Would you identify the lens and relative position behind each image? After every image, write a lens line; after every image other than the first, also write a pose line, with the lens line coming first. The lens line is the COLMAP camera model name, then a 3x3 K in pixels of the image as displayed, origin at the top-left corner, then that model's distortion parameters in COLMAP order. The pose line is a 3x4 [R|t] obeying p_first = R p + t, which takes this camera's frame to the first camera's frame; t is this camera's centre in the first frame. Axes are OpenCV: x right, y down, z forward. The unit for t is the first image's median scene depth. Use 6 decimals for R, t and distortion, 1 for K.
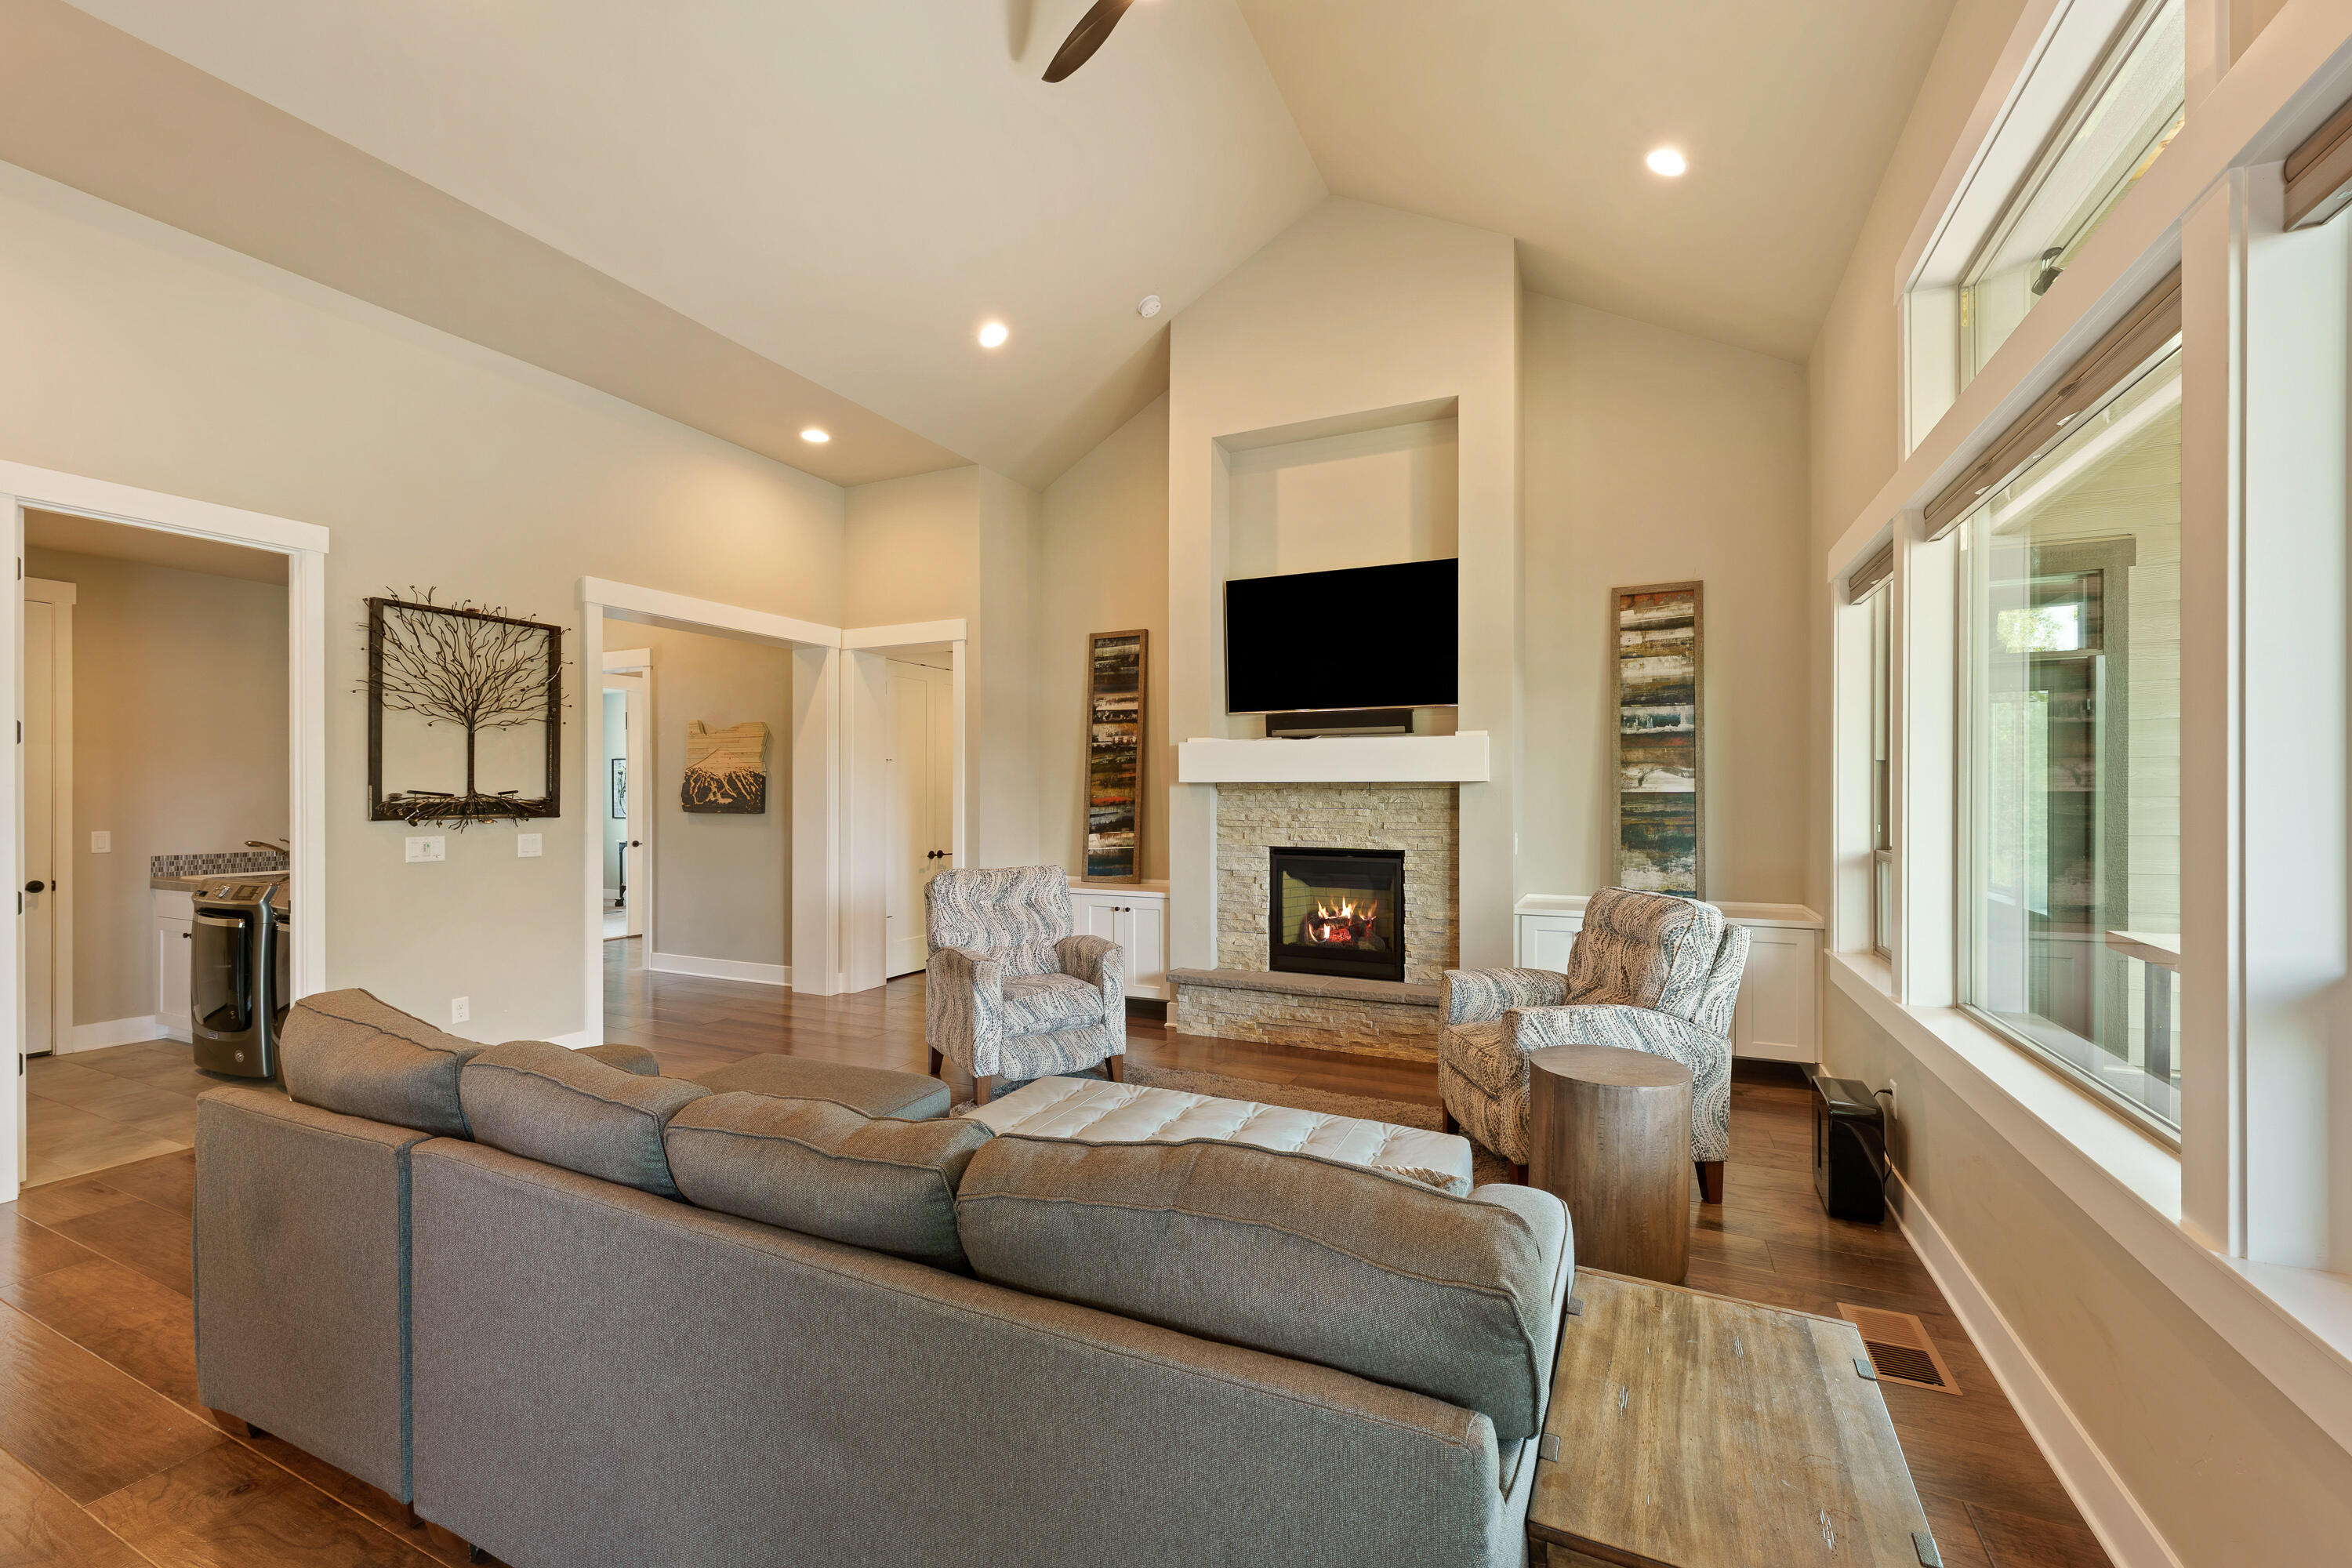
lens RADIAL K [[931.9, 0, 1194.3], [0, 931.9, 799.0], [0, 0, 1]] dist [-0.006081, 0.001780]
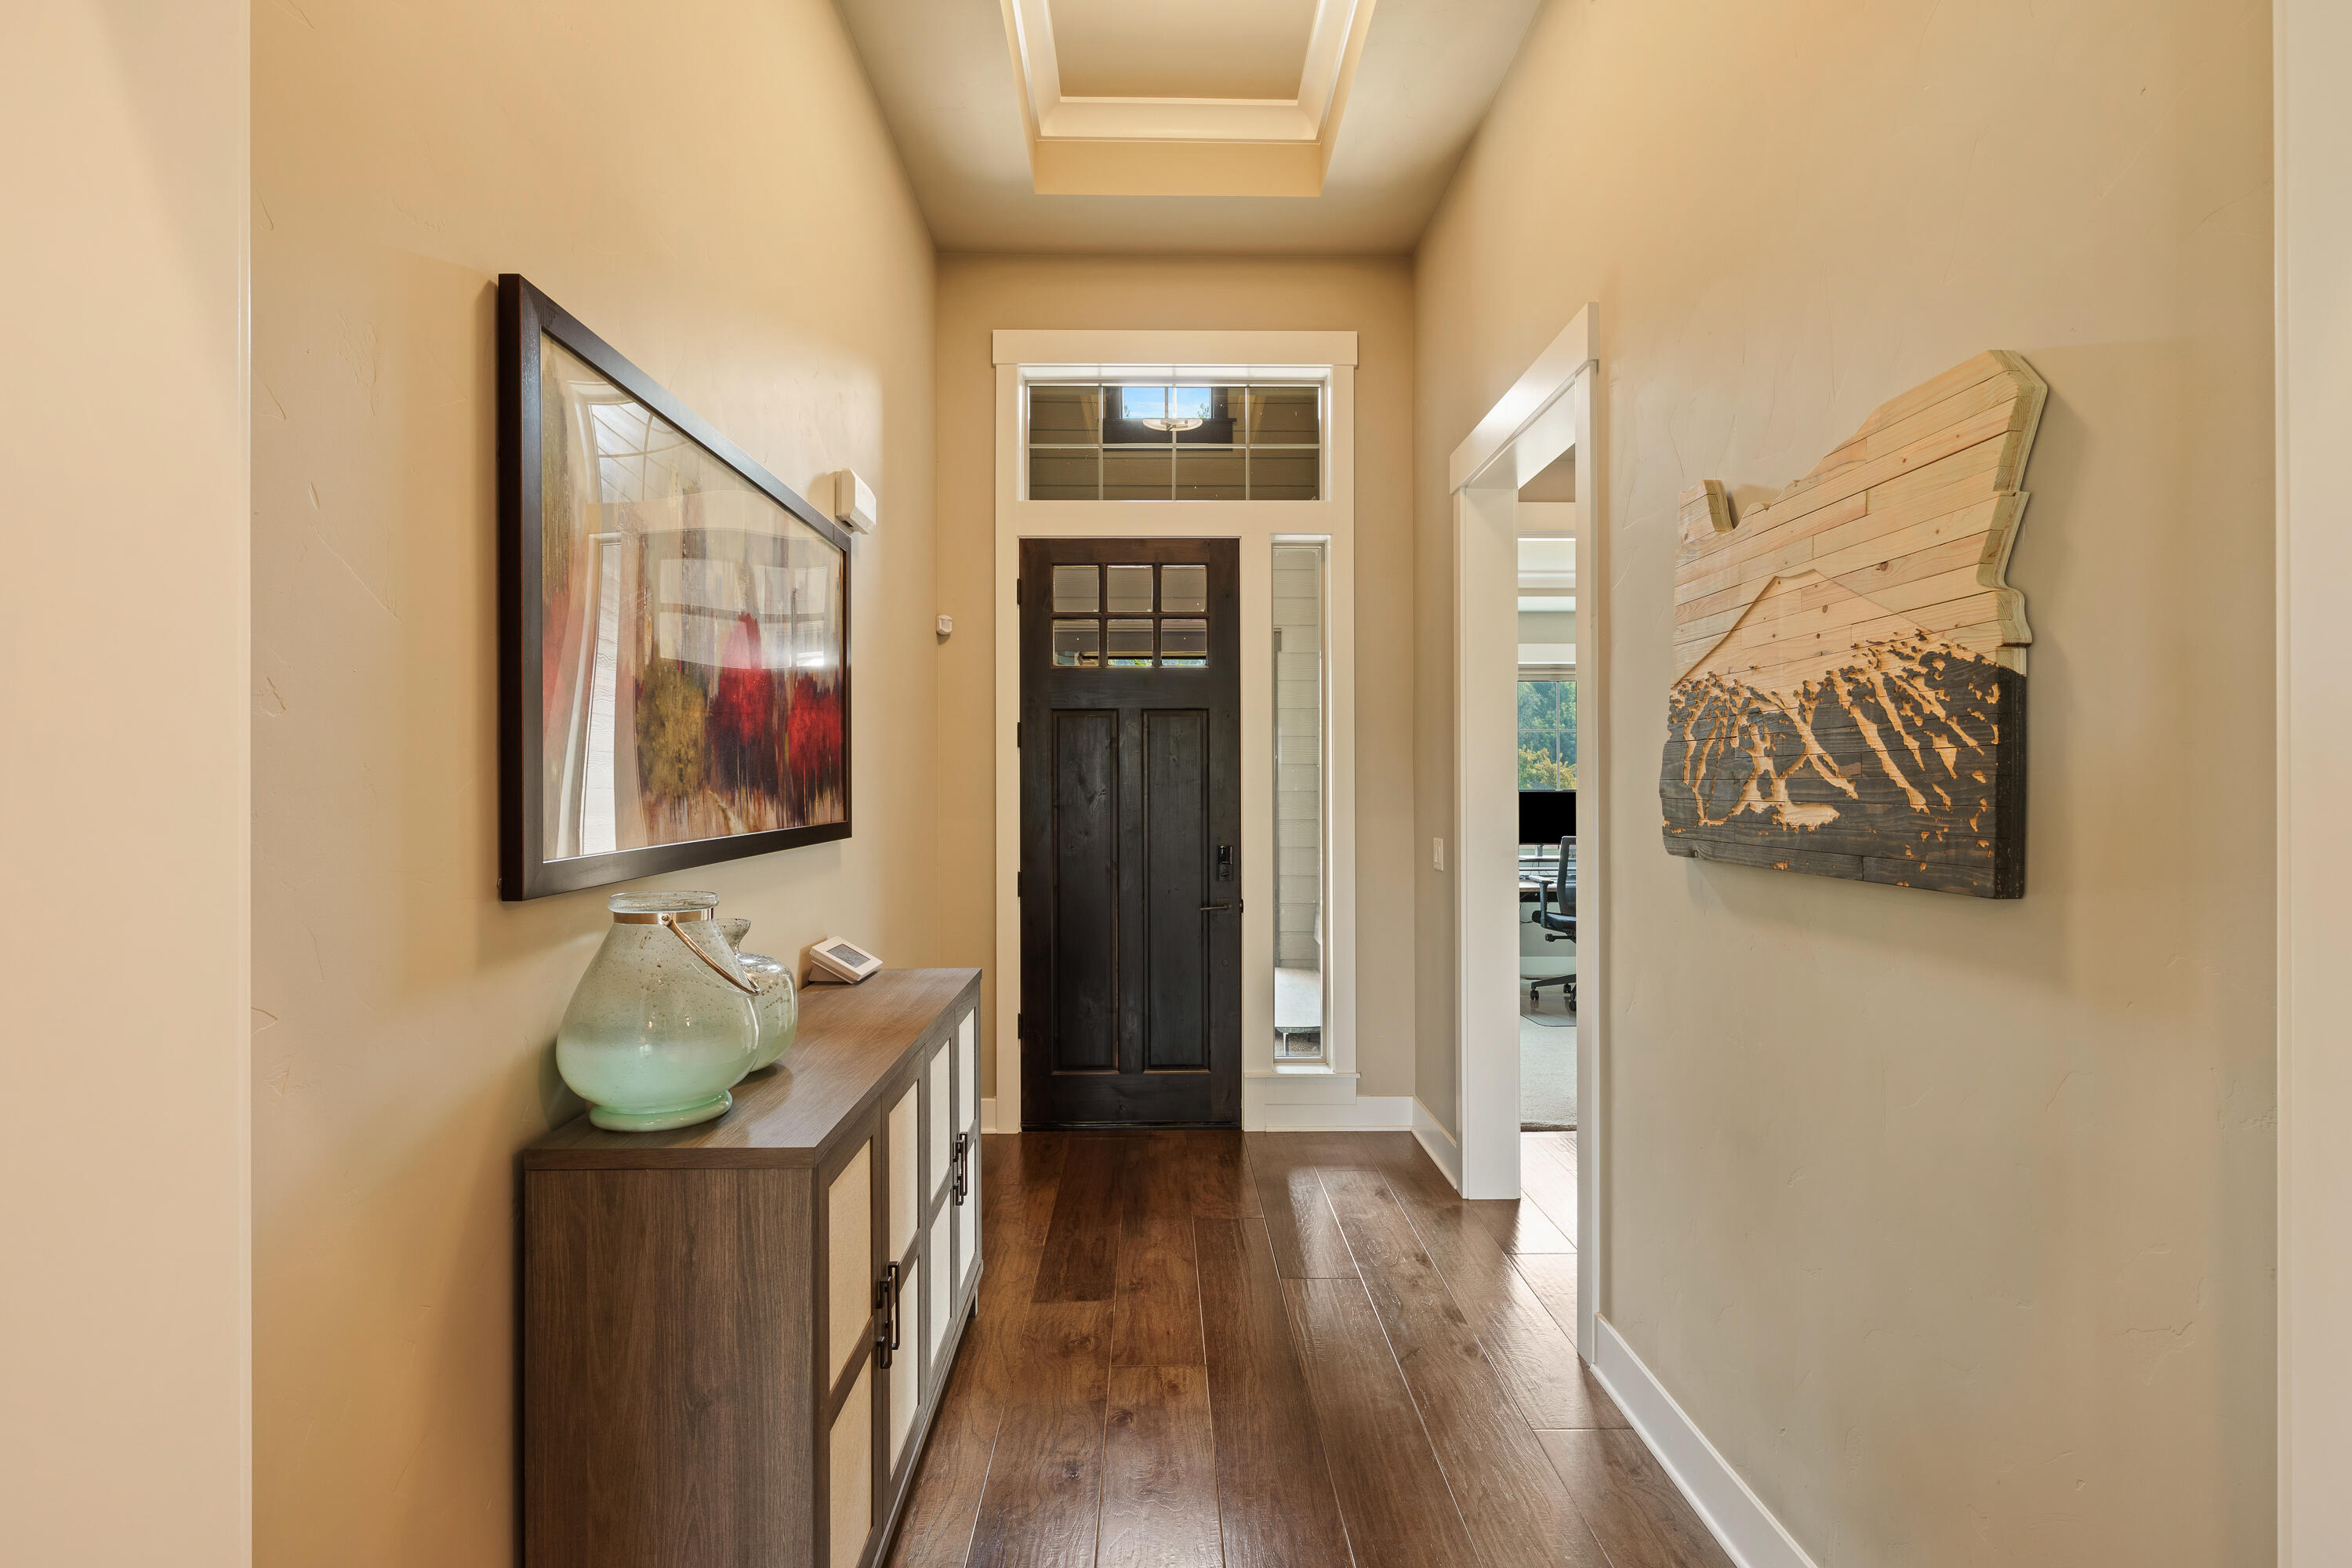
lens RADIAL K [[1096.2, 0, 1170.6], [0, 1096.2, 786.9], [0, 0, 1]] dist [0.009109, 0.000130]
pose [[0.419284, -0.006435, -0.907832, -0.474746], [0.000624, 0.999977, -0.006800, -0.004393], [0.907855, 0.002285, 0.419278, 1.068392]]
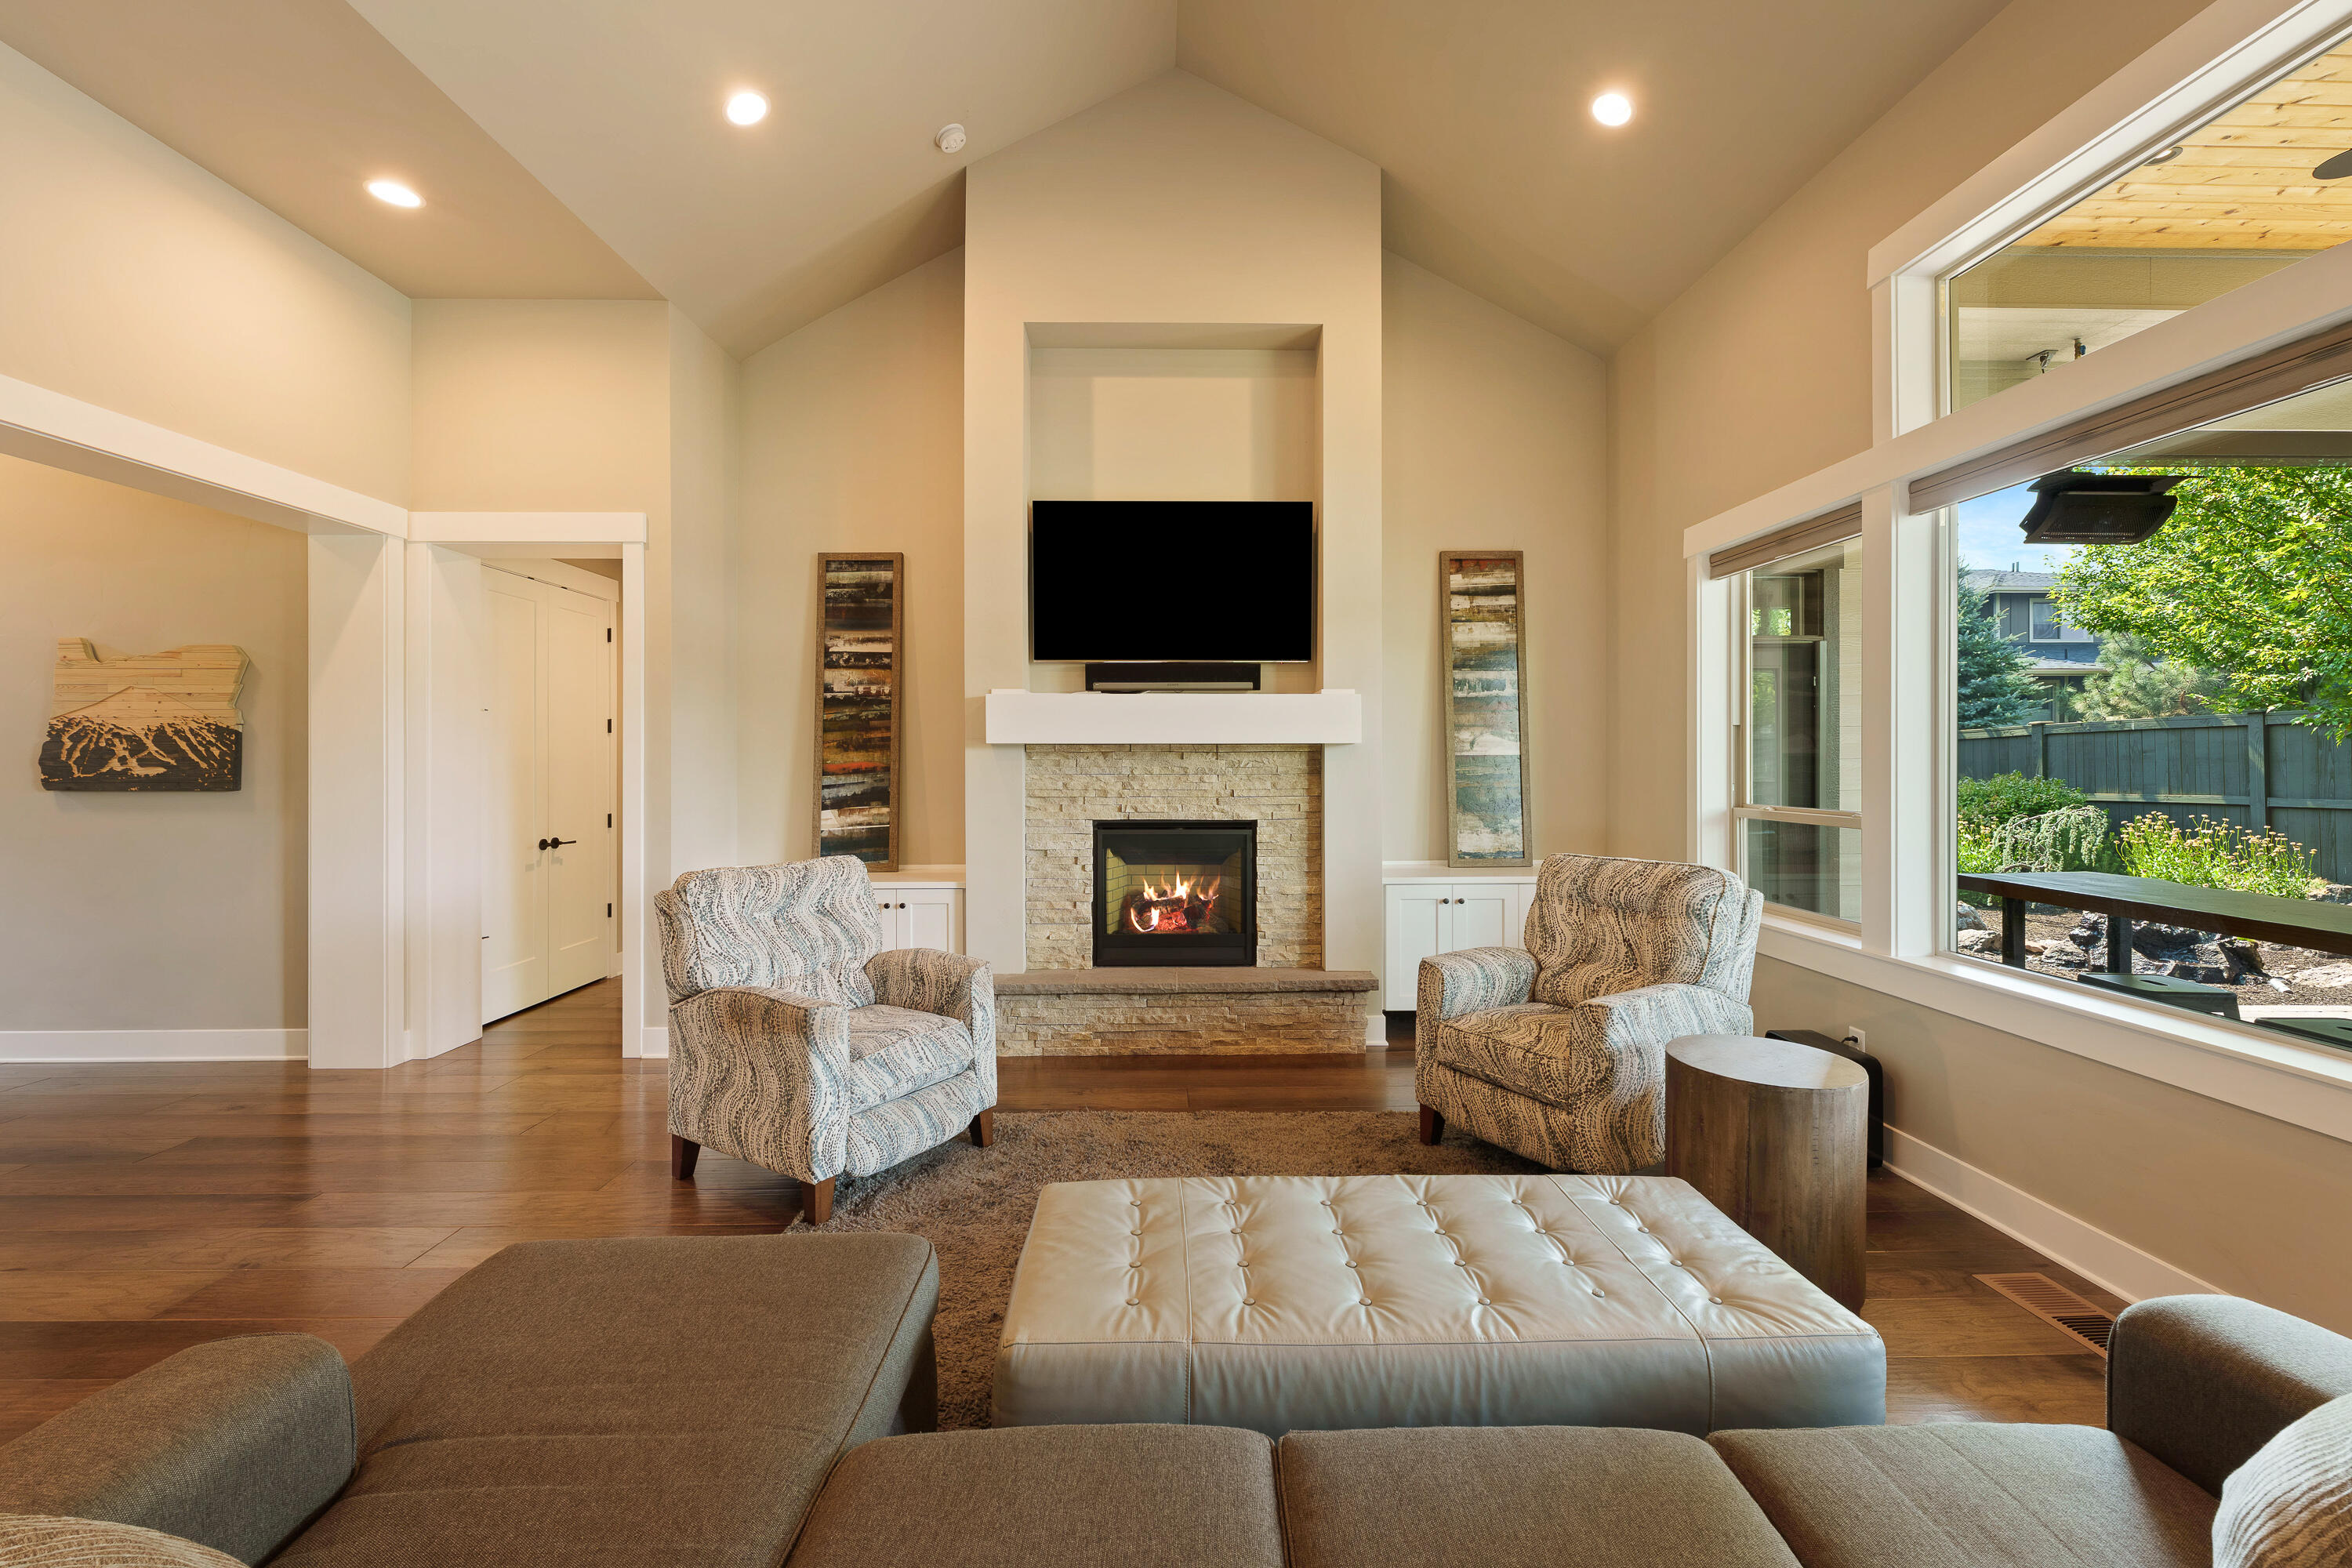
lens RADIAL K [[931.9, 0, 1199.3], [0, 931.9, 757.4], [0, 0, 1]] dist [-0.006081, 0.001780]
pose [[0.897297, -0.002952, 0.441417, -0.215324], [0.004454, 0.999987, -0.002366, -0.003699], [-0.441404, 0.004089, 0.897299, 0.210817]]
